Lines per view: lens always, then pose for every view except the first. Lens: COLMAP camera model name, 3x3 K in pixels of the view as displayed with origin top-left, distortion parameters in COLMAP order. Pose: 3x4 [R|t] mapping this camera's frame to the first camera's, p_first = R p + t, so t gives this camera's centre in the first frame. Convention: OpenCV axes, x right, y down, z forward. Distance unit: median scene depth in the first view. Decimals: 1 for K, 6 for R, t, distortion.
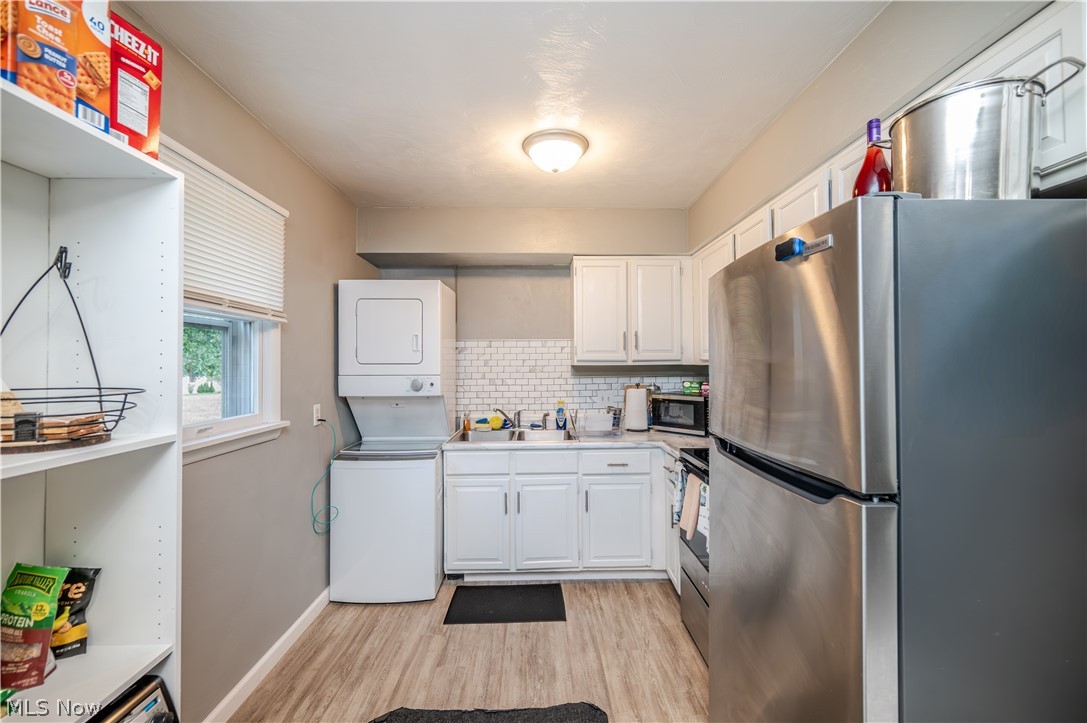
lens RADIAL K [[427.4, 0, 541.8], [0, 427.4, 357.4], [0, 0, 1]] dist [-0.002391, -0.000083]
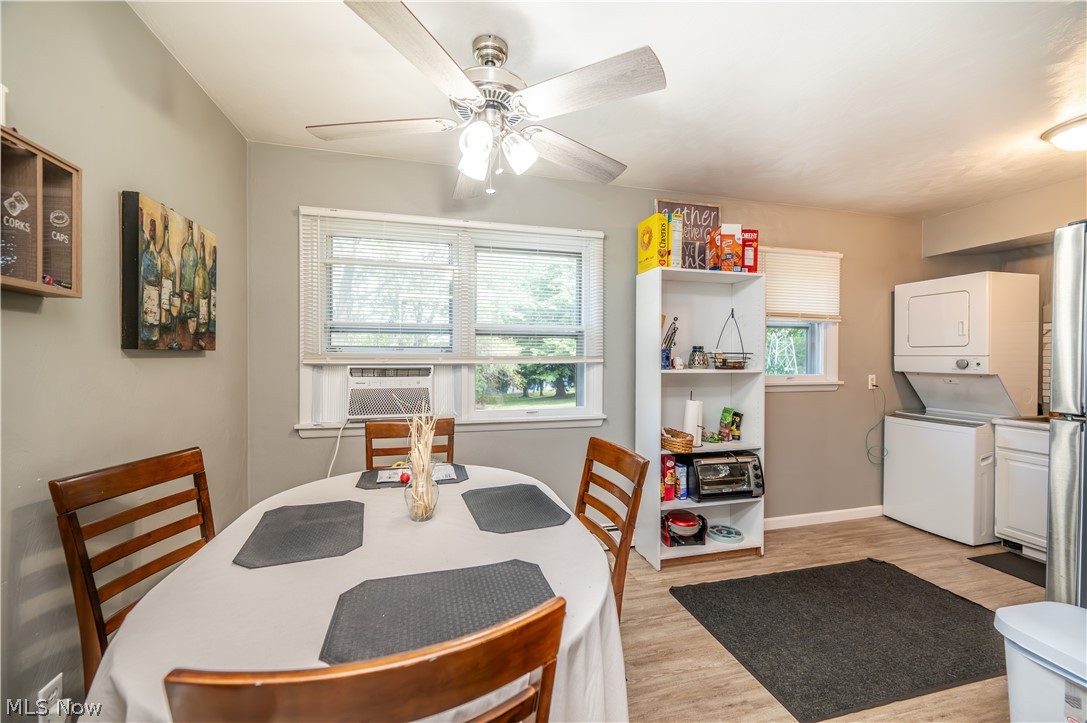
lens RADIAL K [[428.5, 0, 544.4], [0, 428.5, 362.7], [0, 0, 1]] dist [-0.001653, -0.000059]
pose [[0.222502, 0.017368, -0.974778, 0.810571], [0.008714, 0.999766, 0.019803, 0.036764], [0.974893, -0.012900, 0.222298, -0.524907]]
